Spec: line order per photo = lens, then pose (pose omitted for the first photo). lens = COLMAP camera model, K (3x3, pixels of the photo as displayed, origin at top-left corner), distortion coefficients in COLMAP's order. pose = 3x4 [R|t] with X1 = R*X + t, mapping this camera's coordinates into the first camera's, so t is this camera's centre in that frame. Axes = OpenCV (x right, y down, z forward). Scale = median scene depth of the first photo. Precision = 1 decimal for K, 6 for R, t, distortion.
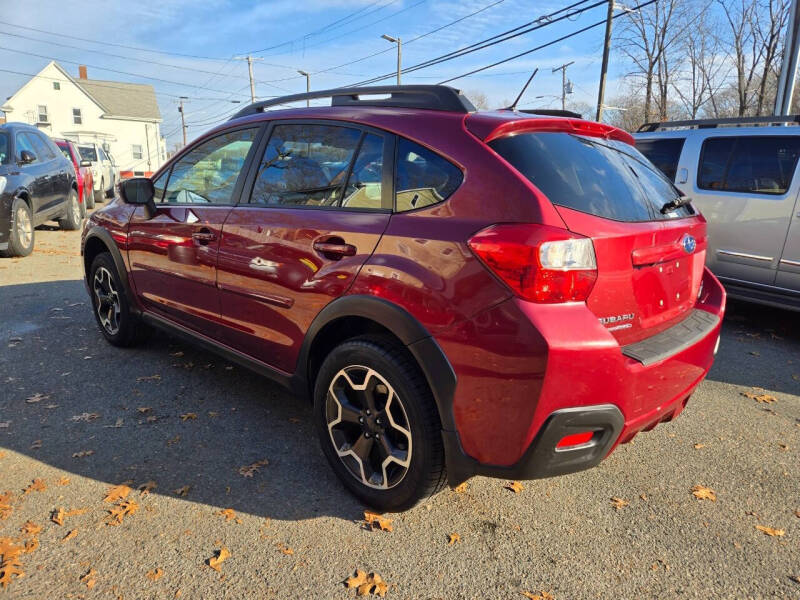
lens RADIAL K [[534.3, 0, 411.5], [0, 534.3, 303.2], [0, 0, 1]] dist [0.071067, -0.052636]
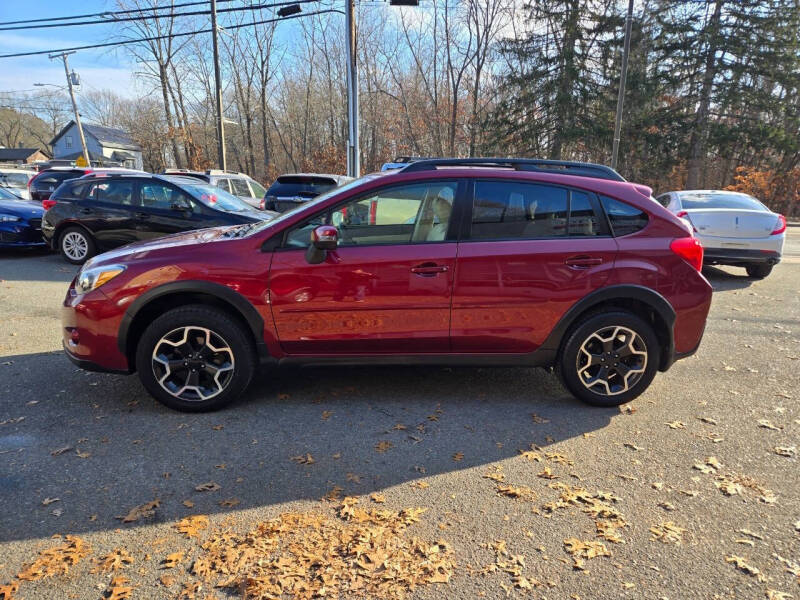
lens RADIAL K [[531.9, 0, 400.0], [0, 531.9, 300.0], [0, 0, 1]] dist [0.067127, -0.048957]
pose [[0.656115, -0.168336, 0.735647, -1.599226], [0.168764, 0.982846, 0.074383, -0.188224], [-0.735549, 0.075347, 0.673269, 0.285252]]
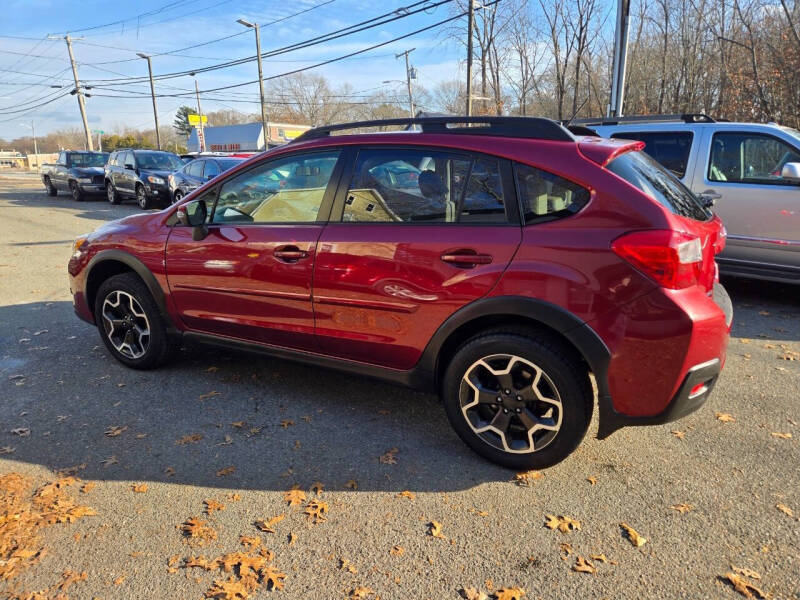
lens RADIAL K [[530.7, 0, 399.9], [0, 530.7, 297.5], [0, 0, 1]] dist [0.070483, -0.053988]
pose [[0.965259, -0.100529, 0.241182, -0.524632], [0.095187, 0.994888, 0.033730, -0.064230], [-0.243340, -0.009601, 0.969894, -0.089044]]
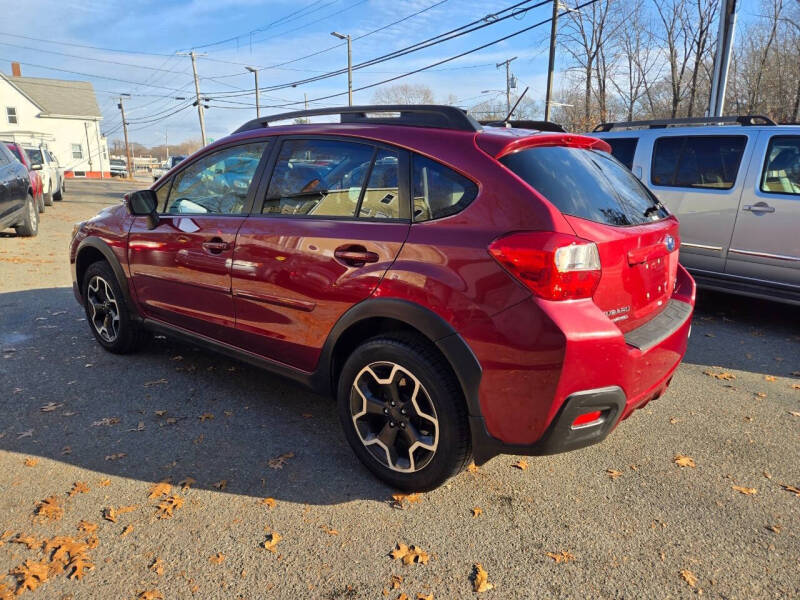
lens RADIAL K [[531.9, 0, 400.0], [0, 531.9, 300.0], [0, 0, 1]] dist [0.067127, -0.048957]
pose [[0.997078, -0.034963, 0.067915, -0.120611], [0.034541, 0.999376, 0.007369, -0.015592], [-0.068130, -0.005001, 0.997664, -0.084546]]
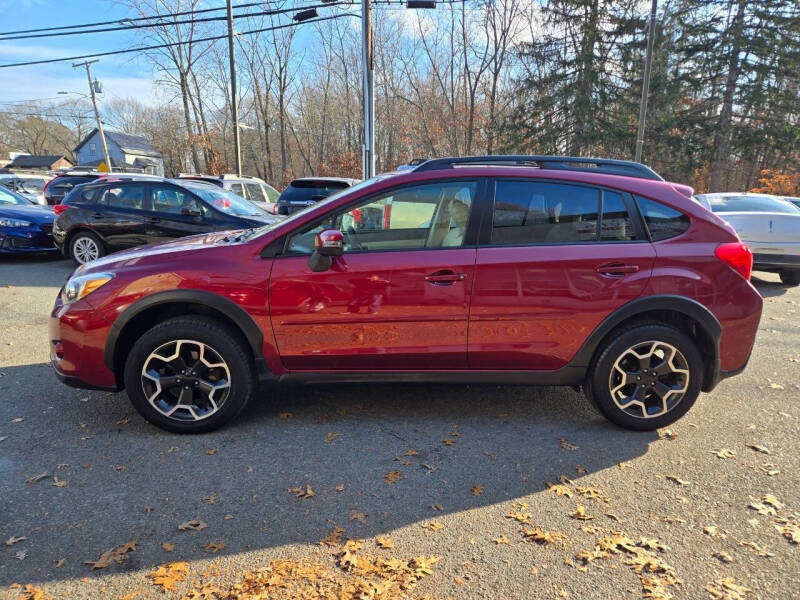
lens RADIAL K [[530.7, 0, 399.9], [0, 530.7, 297.5], [0, 0, 1]] dist [0.070483, -0.053988]
pose [[0.679193, -0.157125, 0.716944, -1.488289], [0.168064, 0.984157, 0.056472, -0.193463], [-0.714459, 0.082137, 0.694840, 0.369174]]
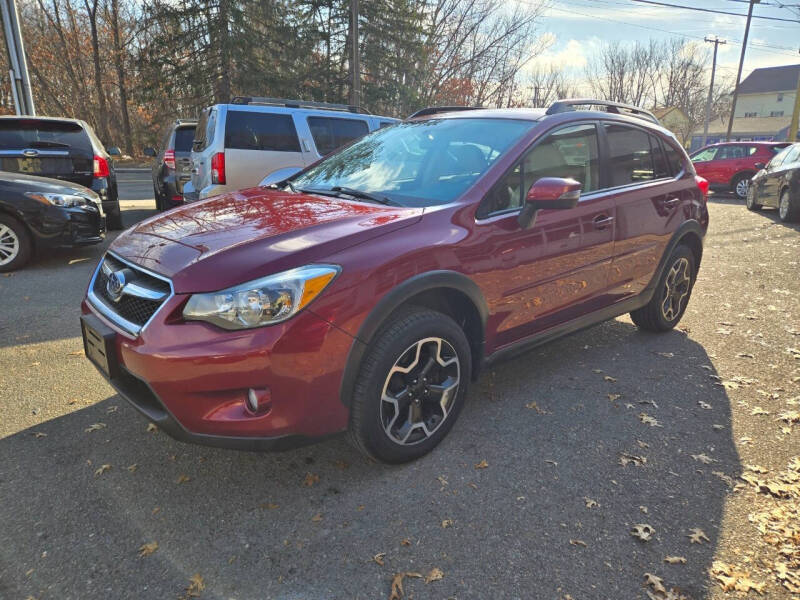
lens RADIAL K [[531.9, 0, 400.0], [0, 531.9, 300.0], [0, 0, 1]] dist [0.067127, -0.048957]
pose [[0.074385, -0.299476, 0.951200, -1.832326], [0.214544, 0.936312, 0.278012, -0.451534], [-0.973878, 0.183394, 0.133899, 1.546007]]
